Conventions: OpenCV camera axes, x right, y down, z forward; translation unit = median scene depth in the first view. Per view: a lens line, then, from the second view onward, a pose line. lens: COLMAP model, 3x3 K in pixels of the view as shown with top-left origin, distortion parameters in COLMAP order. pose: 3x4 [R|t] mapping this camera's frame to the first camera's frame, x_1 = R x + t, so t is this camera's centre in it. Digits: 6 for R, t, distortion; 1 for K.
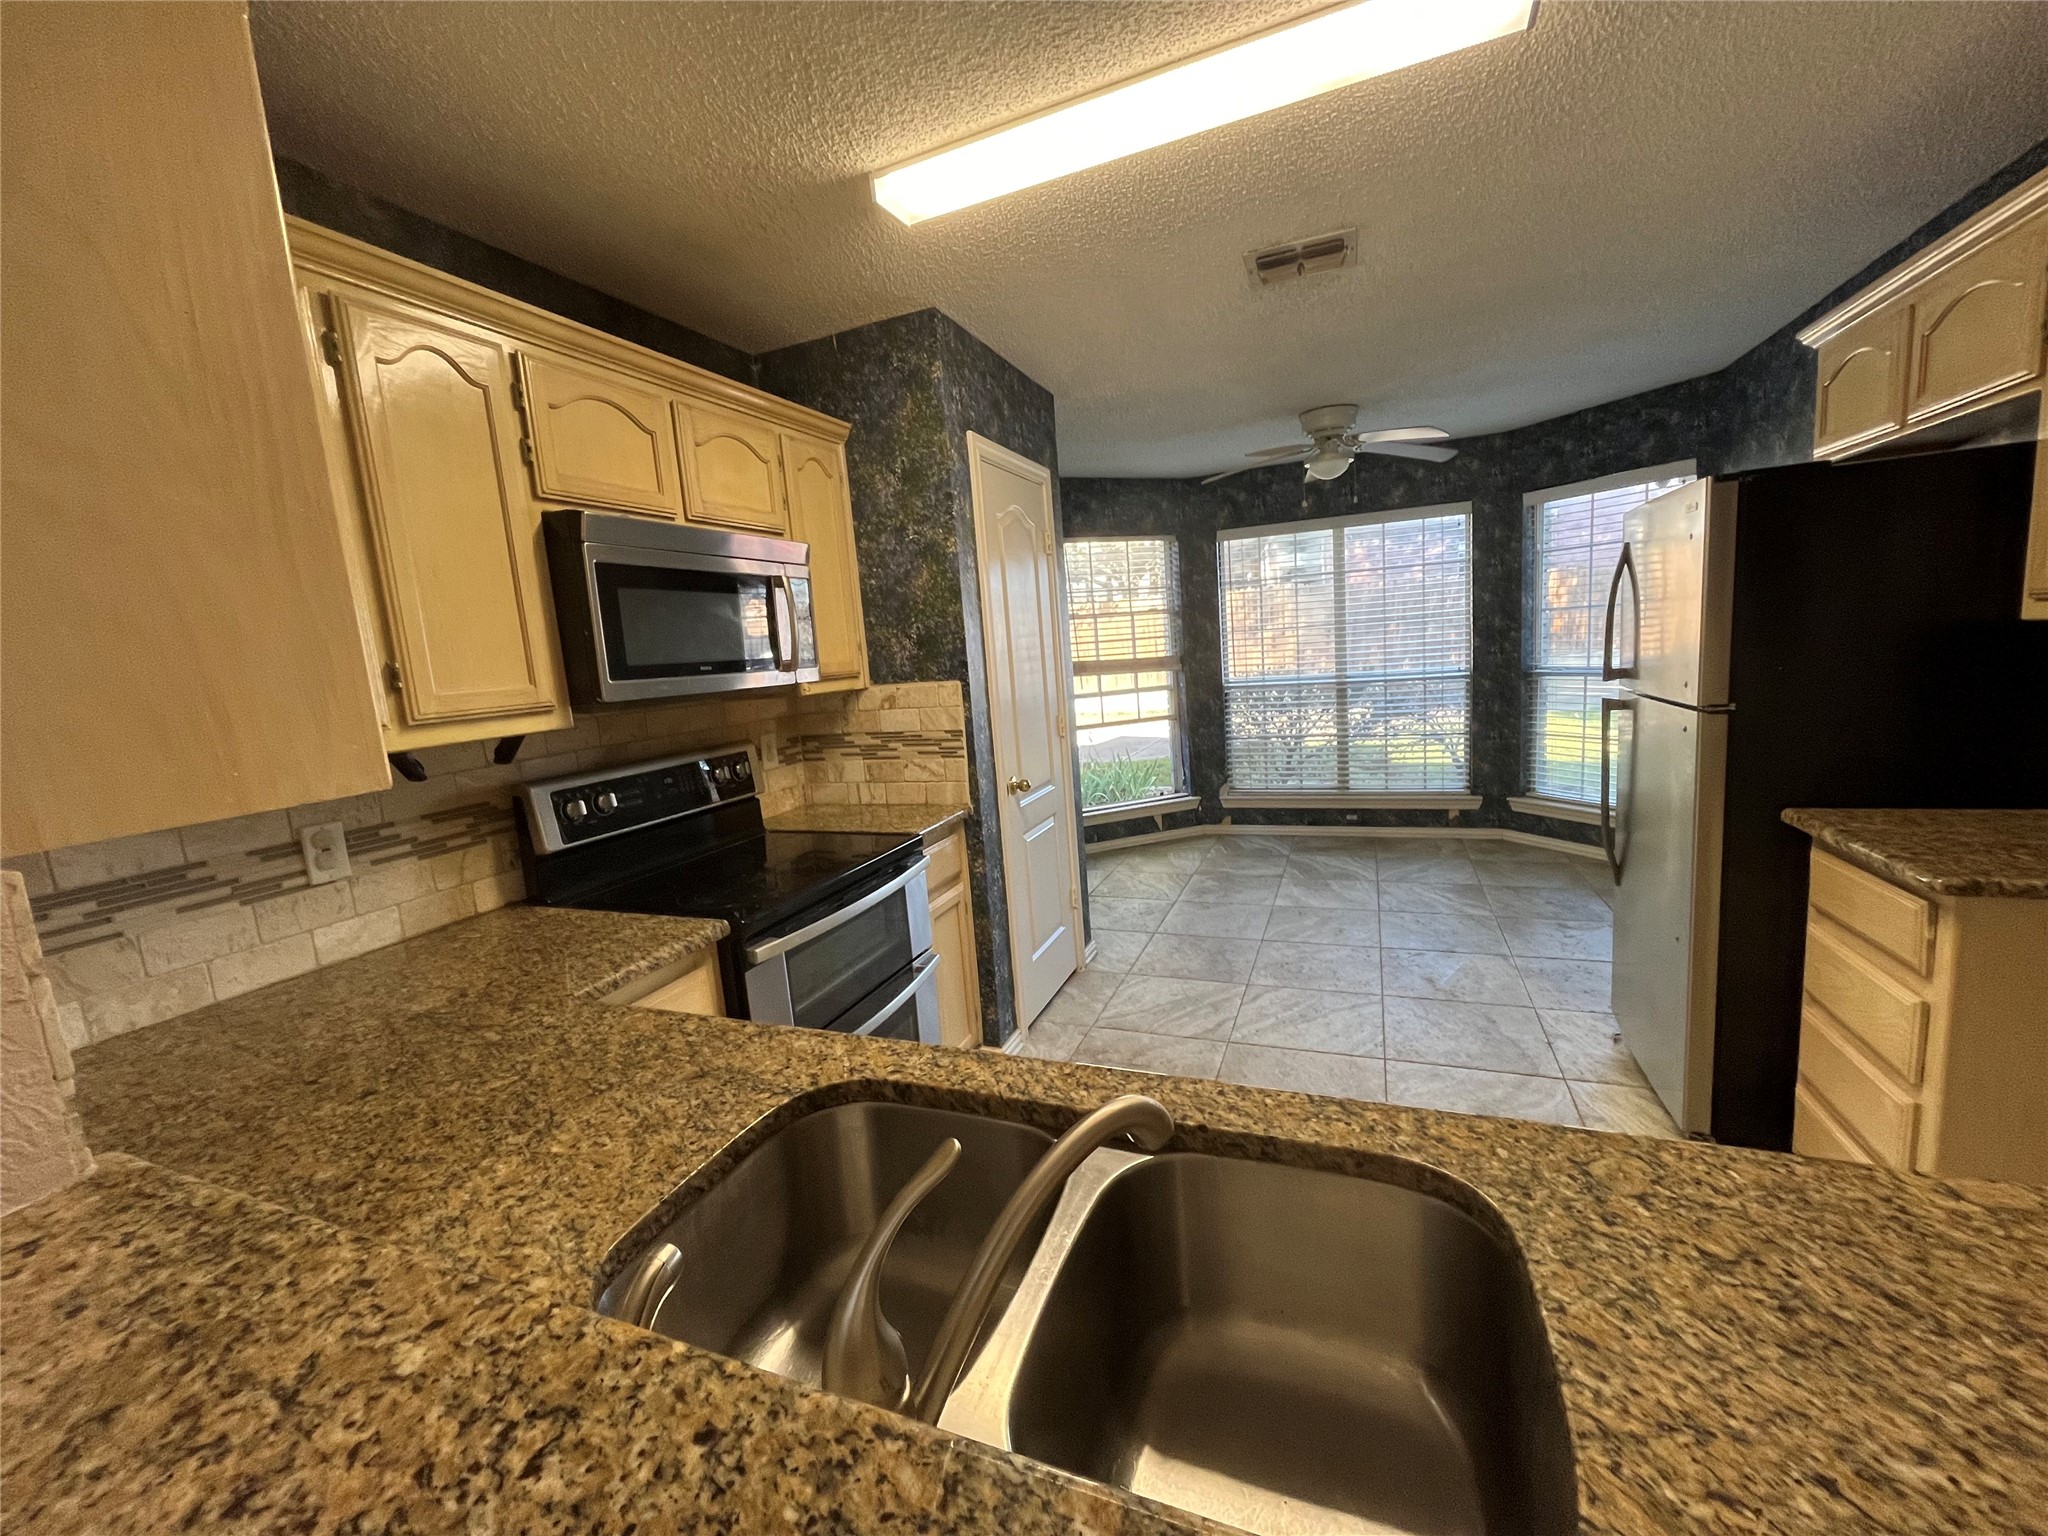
lens RADIAL K [[823.1, 0, 1024.0], [0, 823.1, 768.0], [0, 0, 1]] dist [-0.004994, 0.000187]
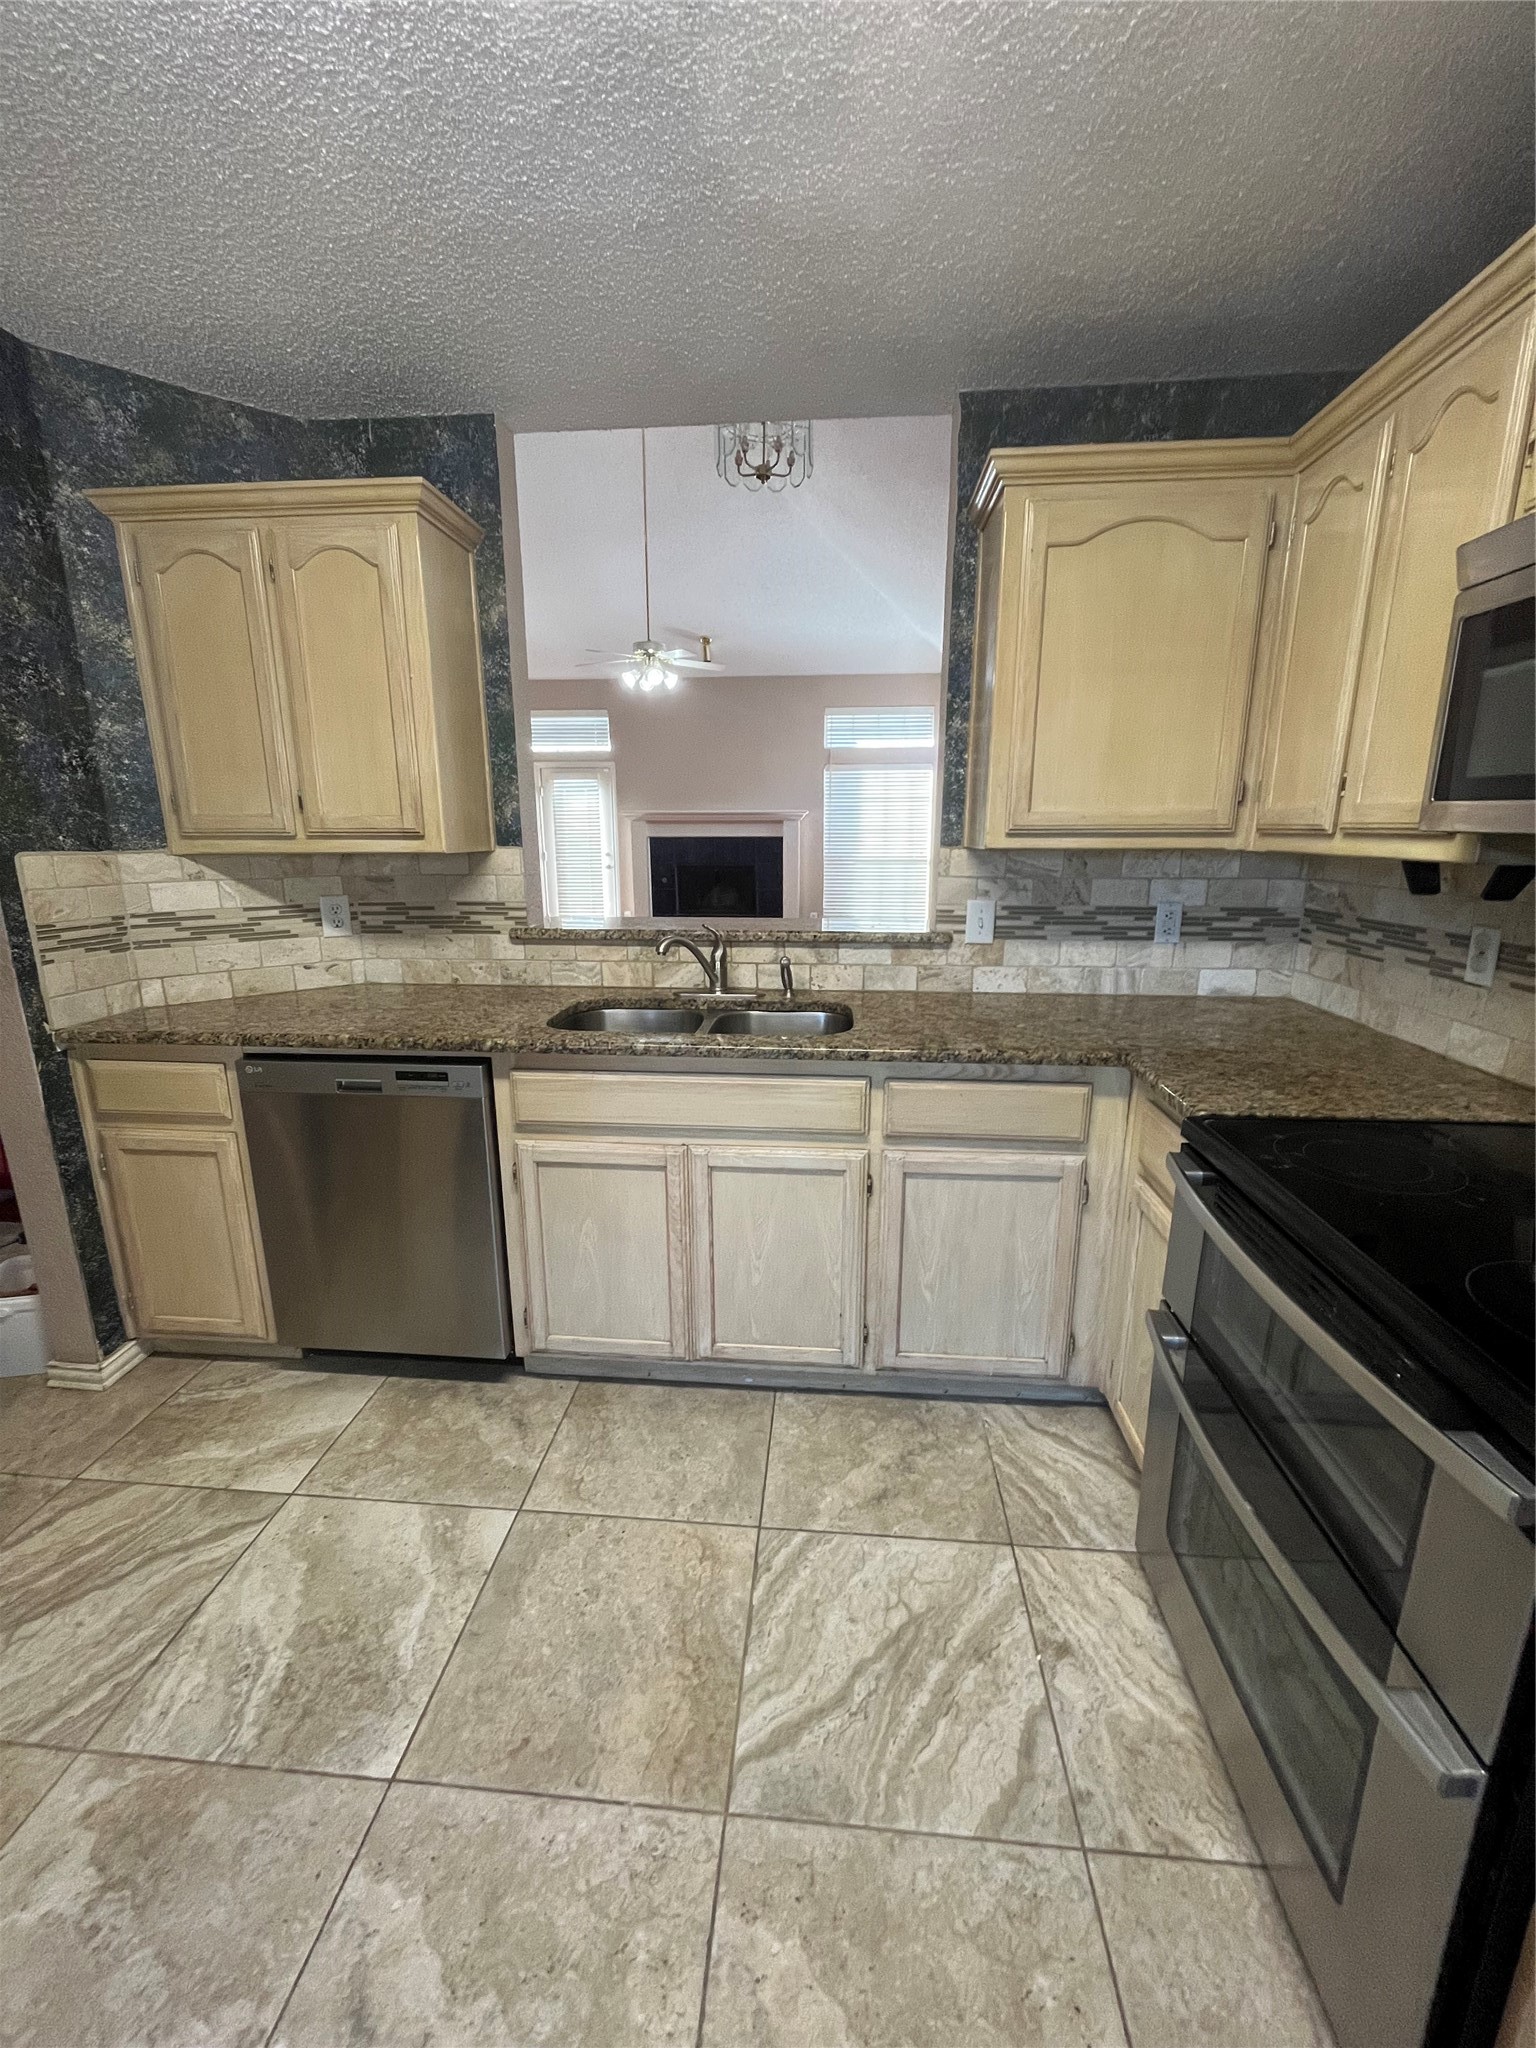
lens RADIAL K [[827.4, 0, 766.0], [0, 827.4, 1021.2], [0, 0, 1]] dist [-0.003194, 0.001173]
pose [[-0.951856, 0.145787, -0.269659, 0.161274], [0.031847, 0.921941, 0.386018, -0.143866], [0.304886, 0.358846, -0.882198, 0.980872]]
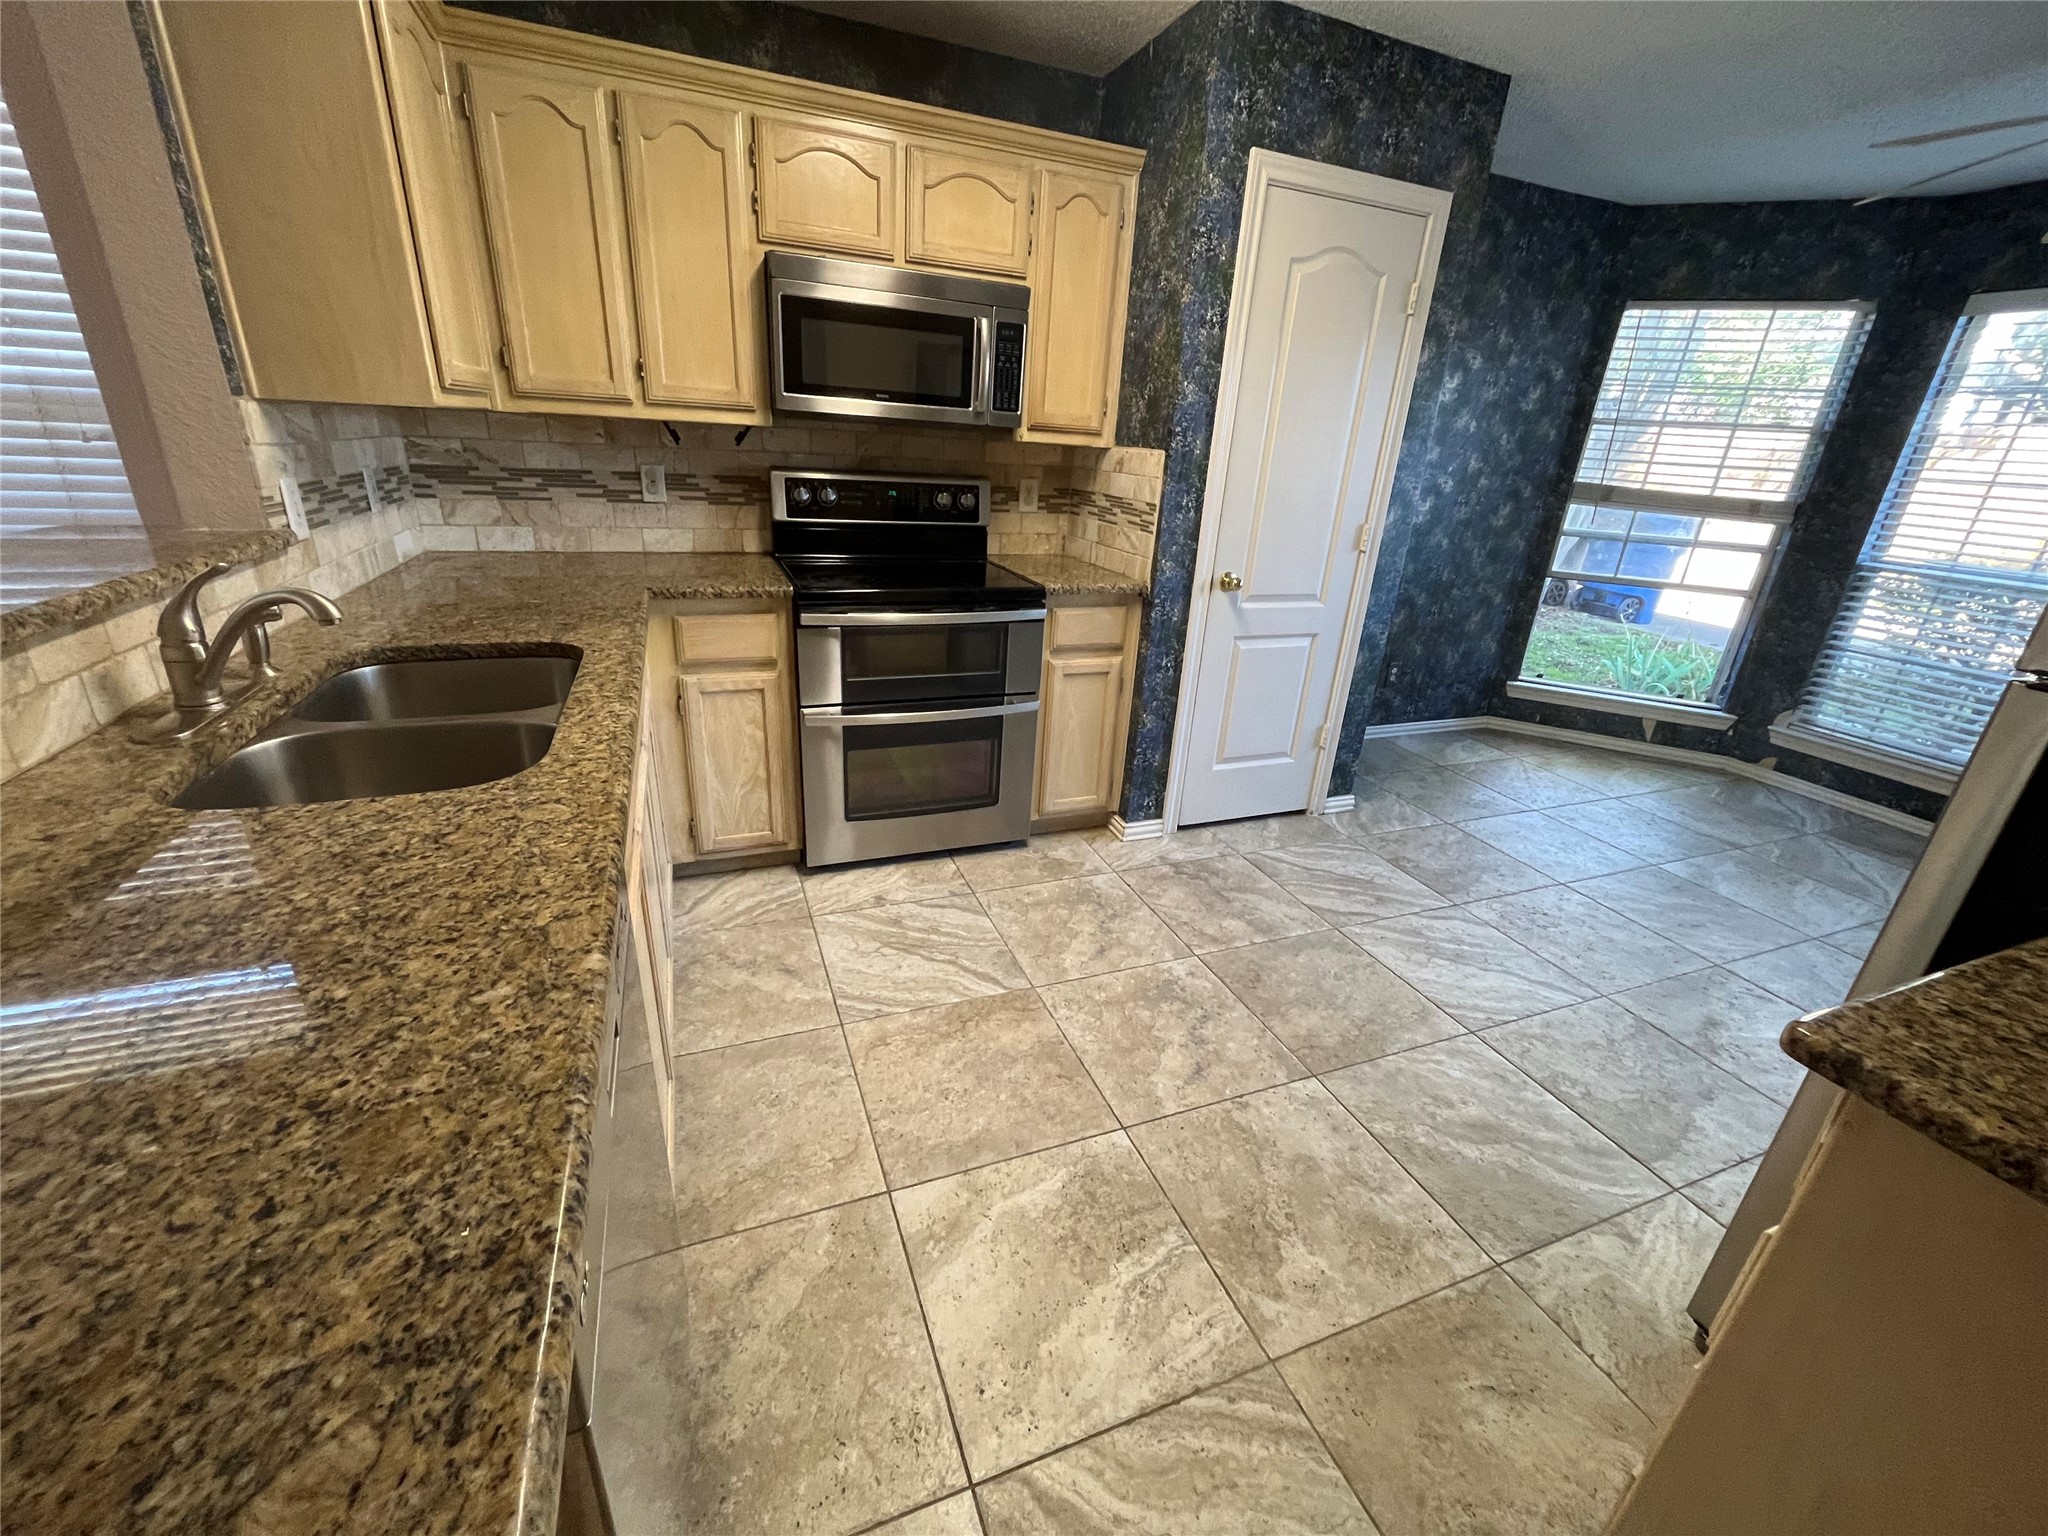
lens RADIAL K [[827.4, 0, 1022.6], [0, 827.4, 767.4], [0, 0, 1]] dist [-0.003194, 0.001173]
pose [[0.685819, 0.375539, -0.623397, 0.542805], [-0.216626, 0.923093, 0.317761, -0.035440], [0.694785, -0.082883, 0.714426, 0.164571]]
